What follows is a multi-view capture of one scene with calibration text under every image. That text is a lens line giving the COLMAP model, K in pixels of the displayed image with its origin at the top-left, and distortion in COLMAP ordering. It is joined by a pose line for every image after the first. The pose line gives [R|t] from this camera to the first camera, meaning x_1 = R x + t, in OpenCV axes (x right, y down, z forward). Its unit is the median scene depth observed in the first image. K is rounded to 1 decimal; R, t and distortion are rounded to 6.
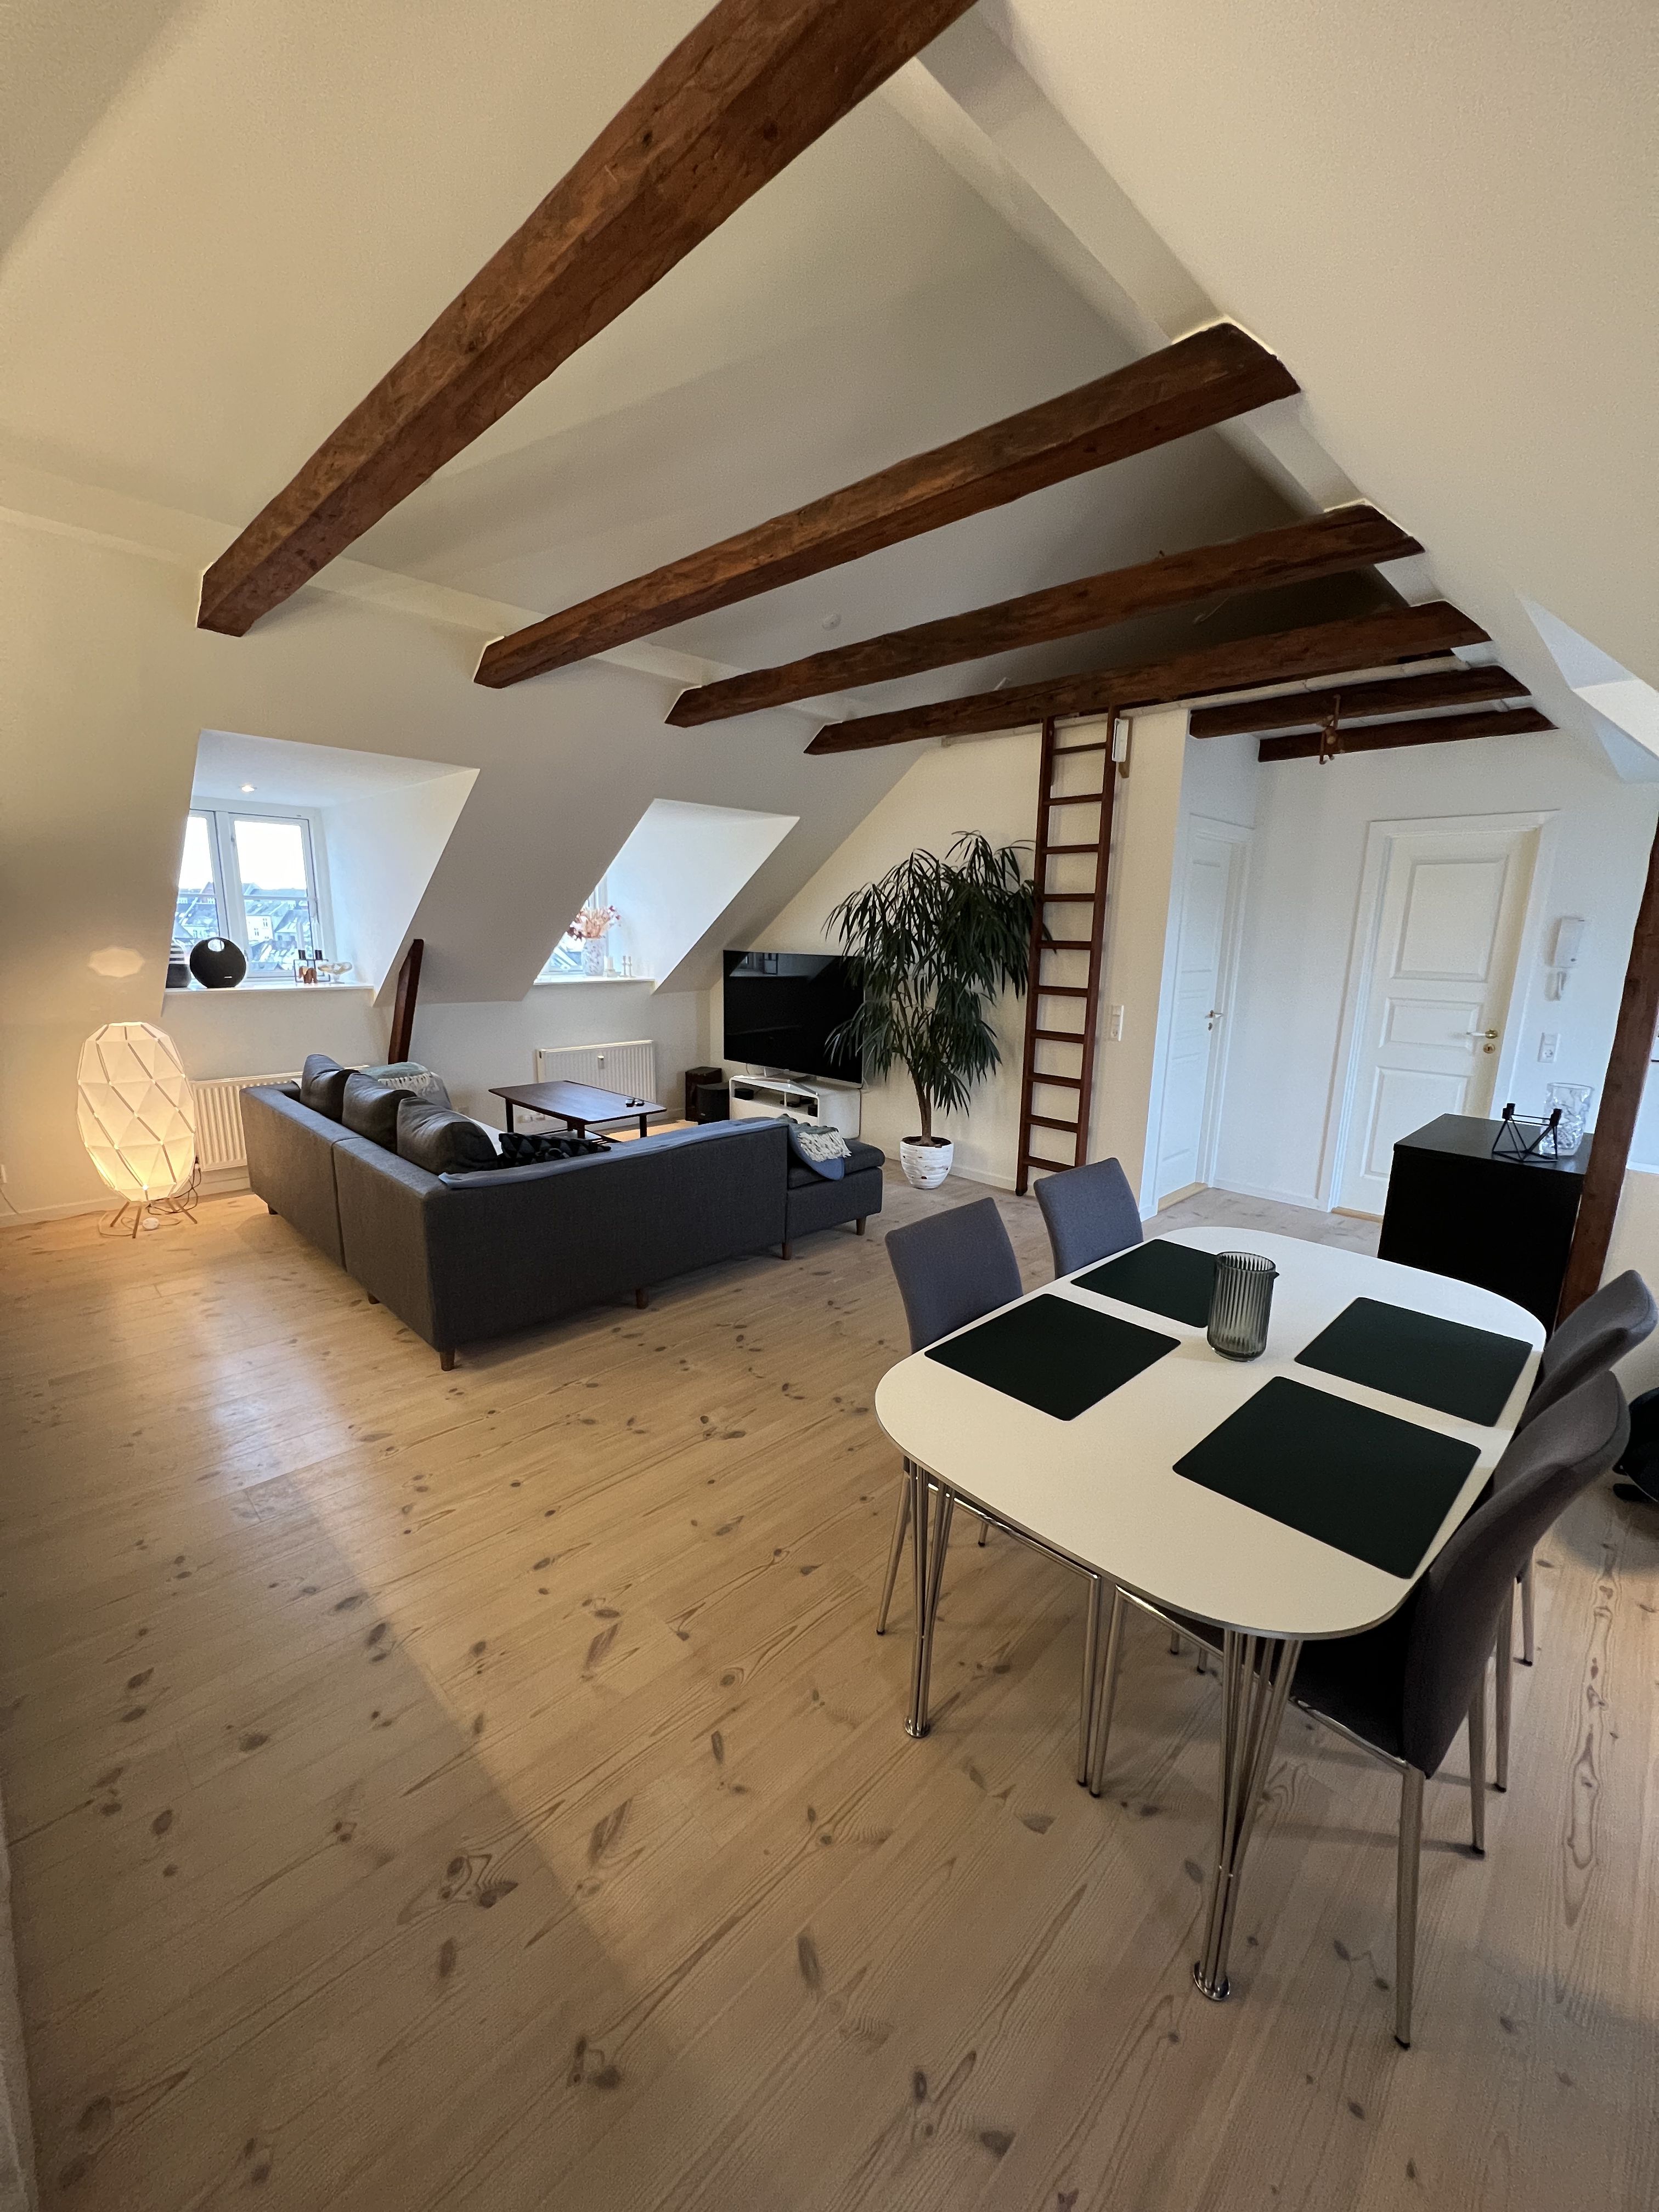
lens RADIAL K [[874.6, 0, 824.9], [0, 874.6, 1101.6], [0, 0, 1]] dist [0.000829, -0.000897]
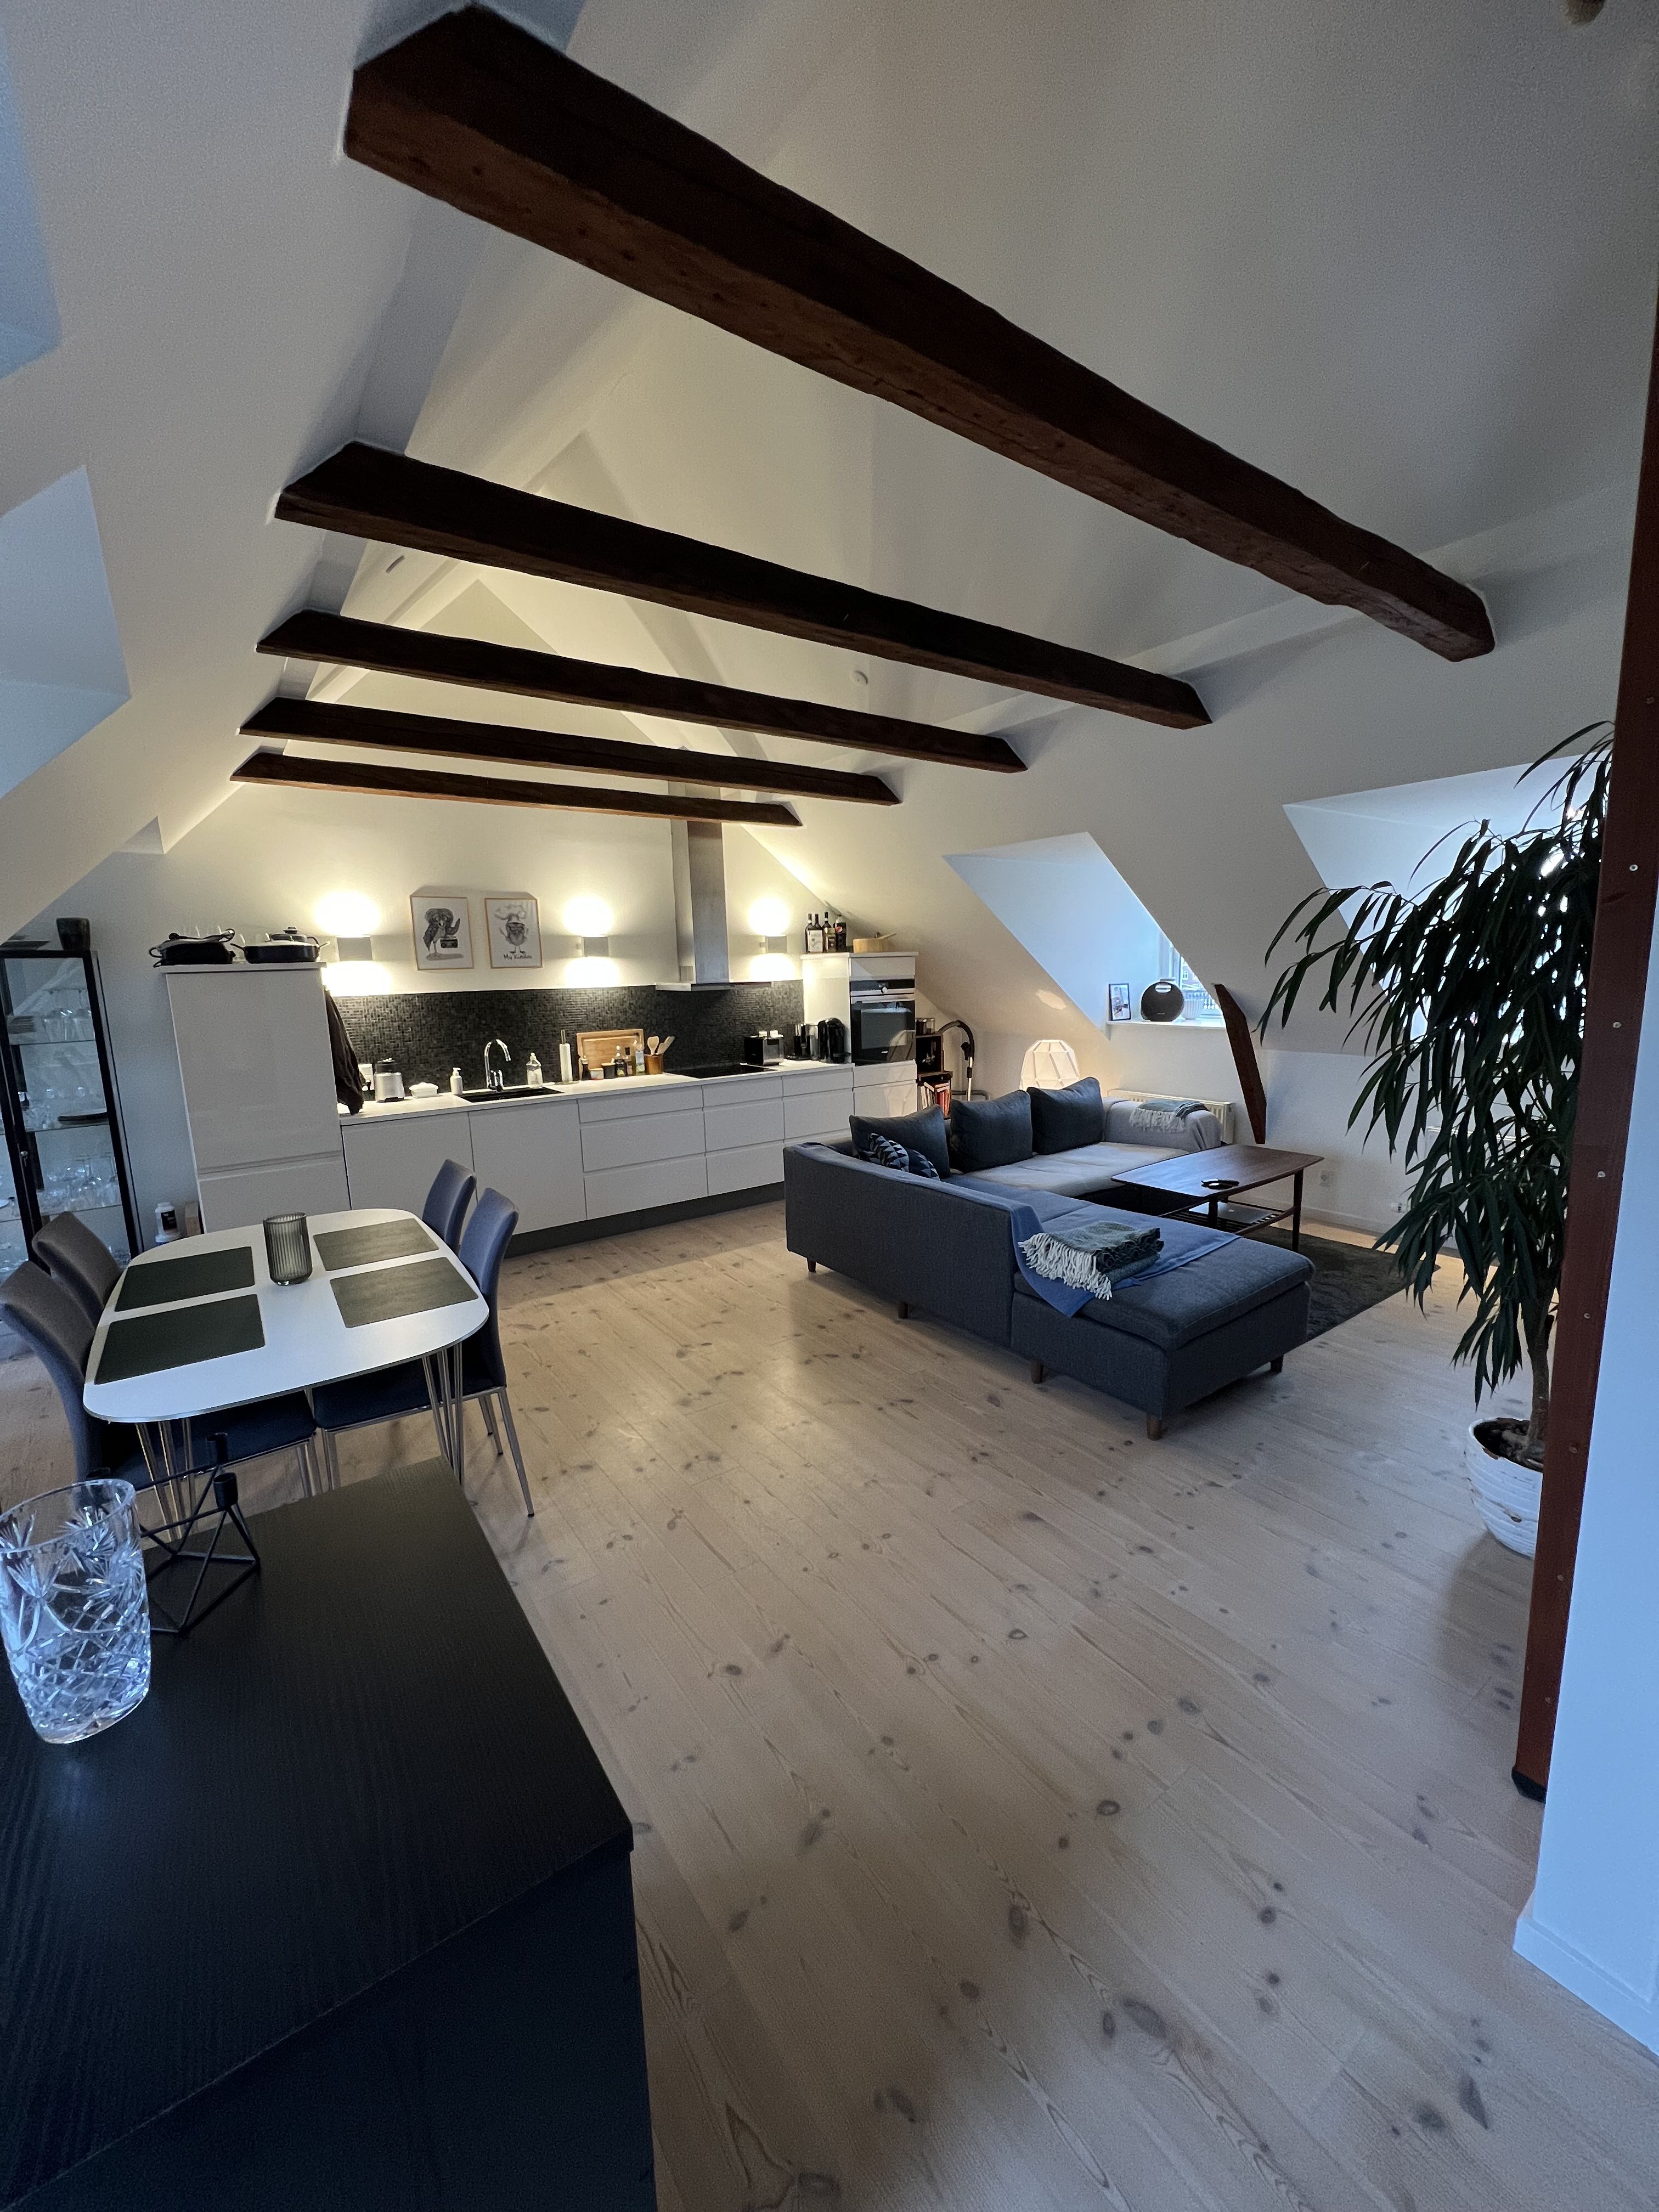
lens RADIAL K [[874.6, 0, 836.9], [0, 874.6, 1105.0], [0, 0, 1]] dist [0.000829, -0.000897]
pose [[-0.151124, 0.142893, -0.978133, 0.685432], [-0.172530, 0.970497, 0.168434, -0.161101], [0.973342, 0.194211, -0.122012, 0.799887]]
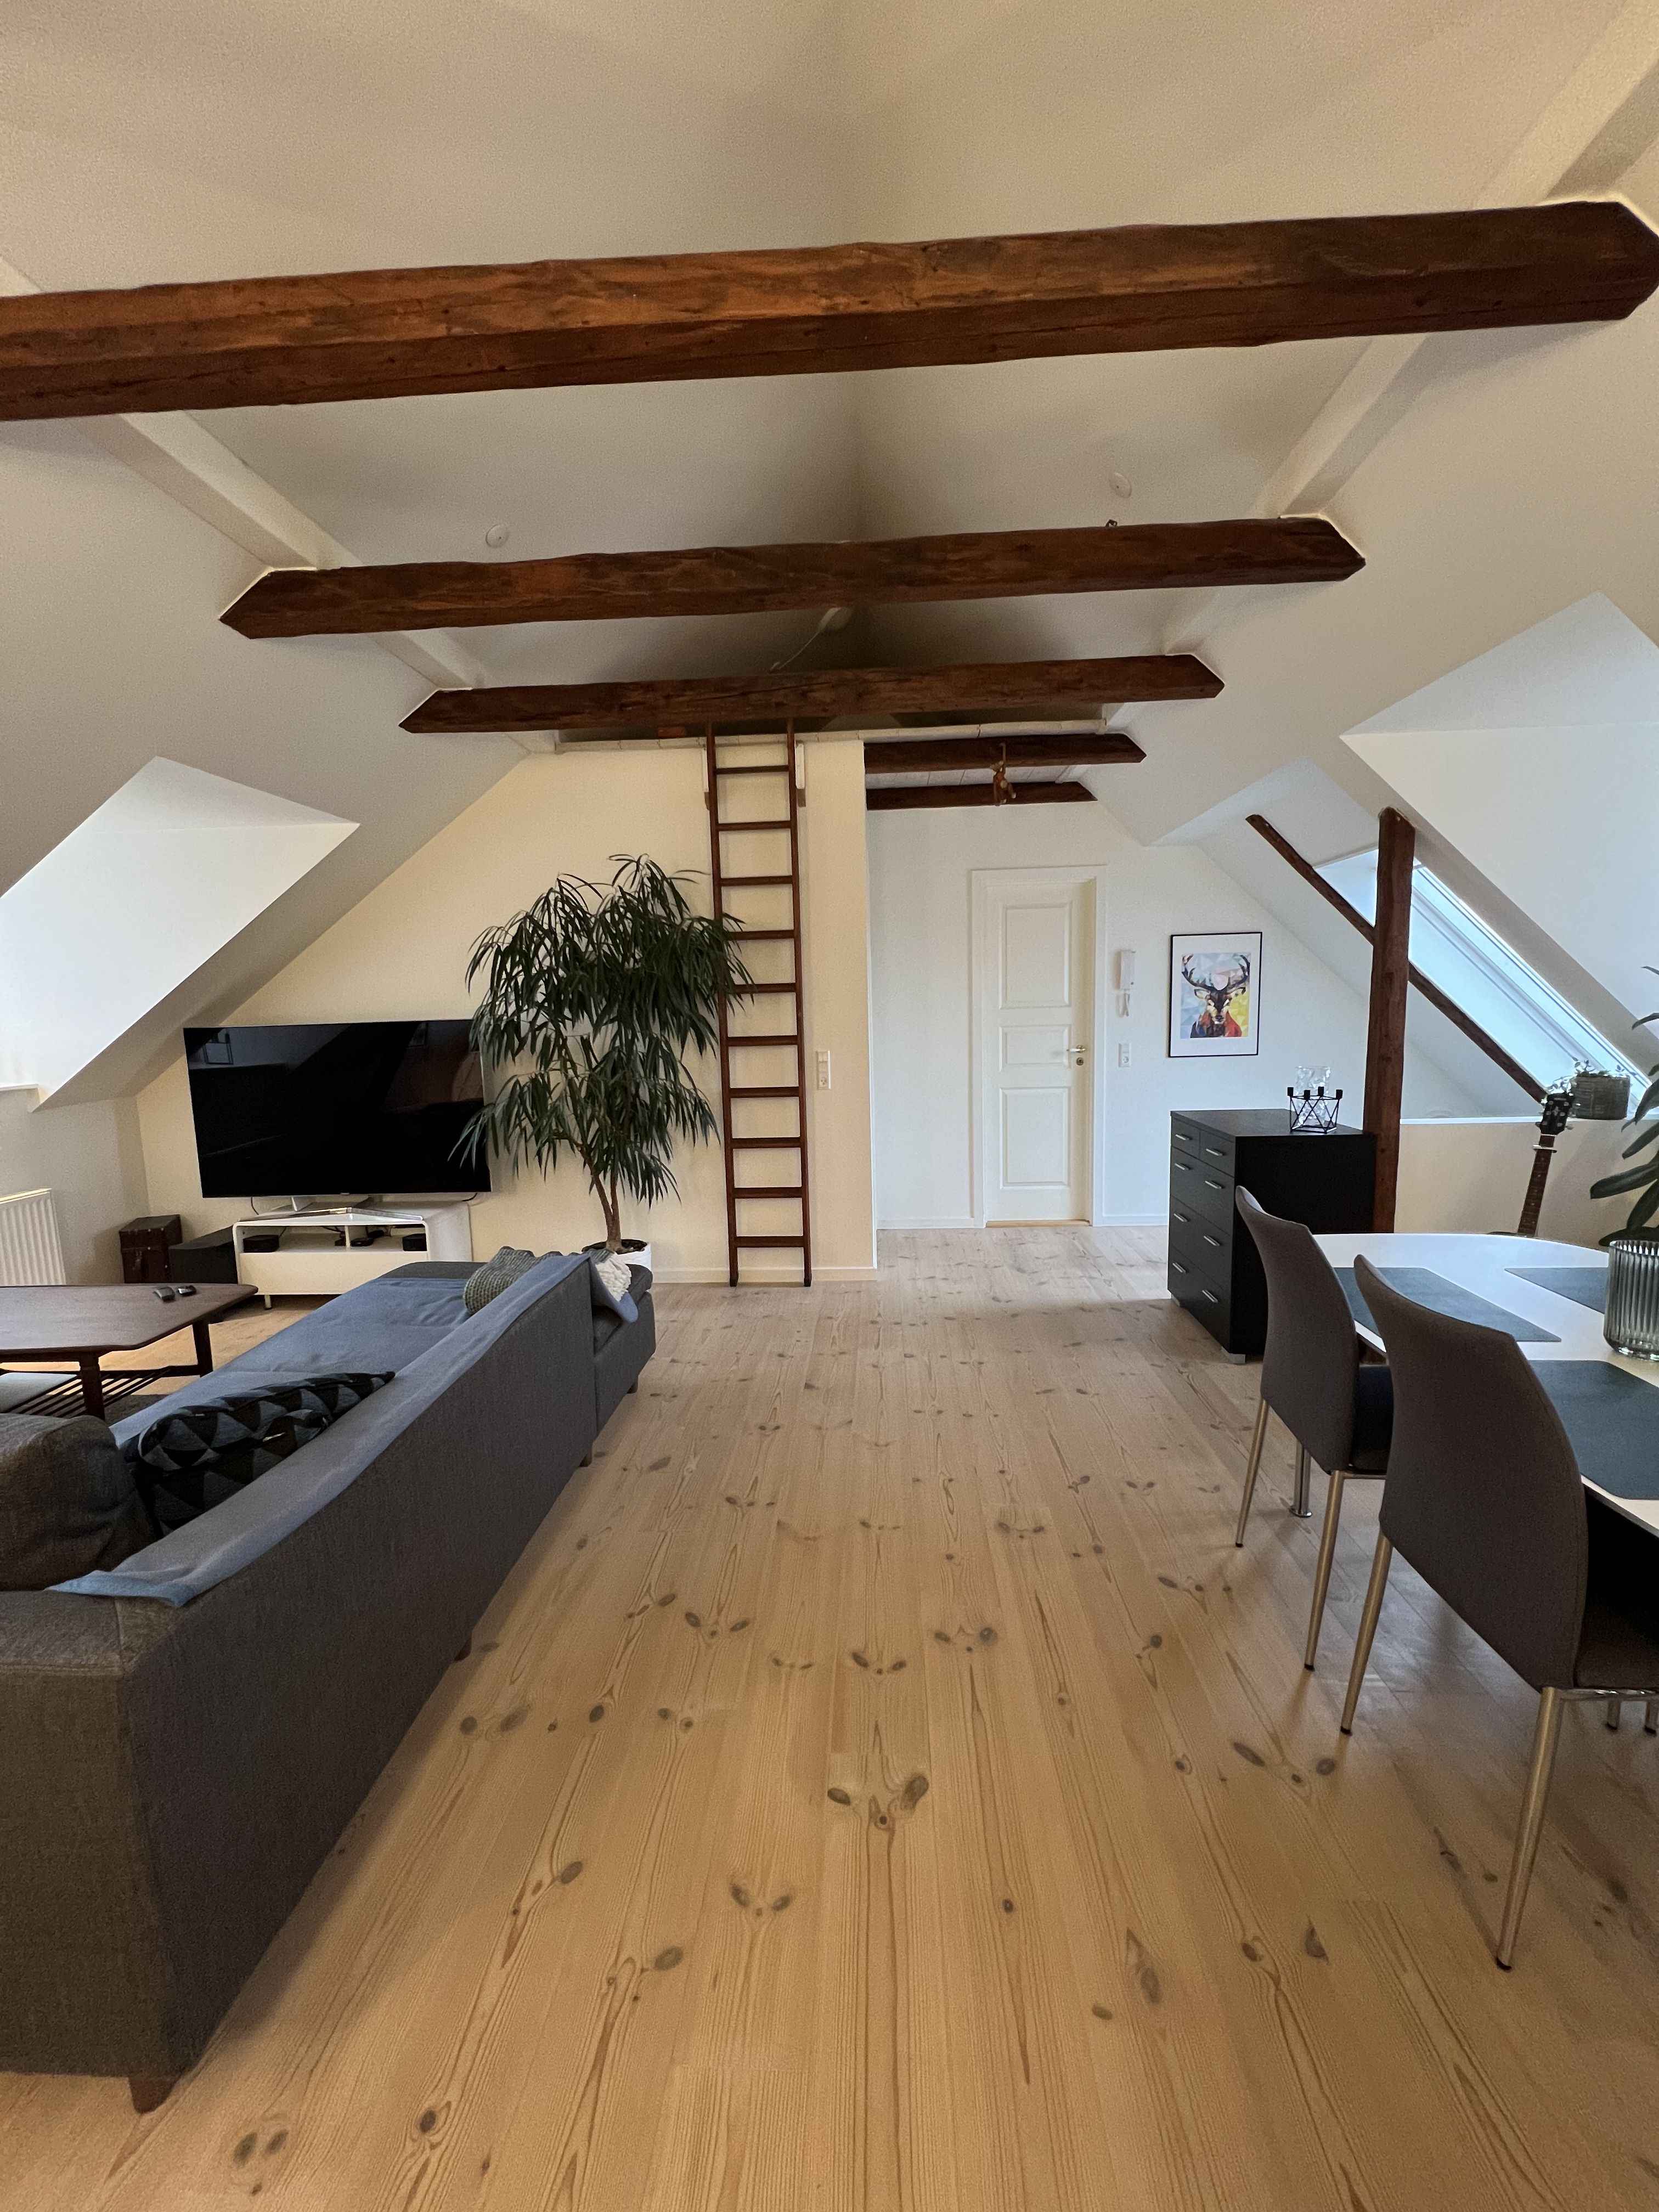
lens RADIAL K [[874.6, 0, 825.6], [0, 874.6, 1103.8], [0, 0, 1]] dist [0.000829, -0.000897]
pose [[0.745222, -0.114032, 0.656994, -0.283612], [0.171505, 0.984901, -0.023591, -0.034700], [-0.644384, 0.130258, 0.753527, 0.330229]]
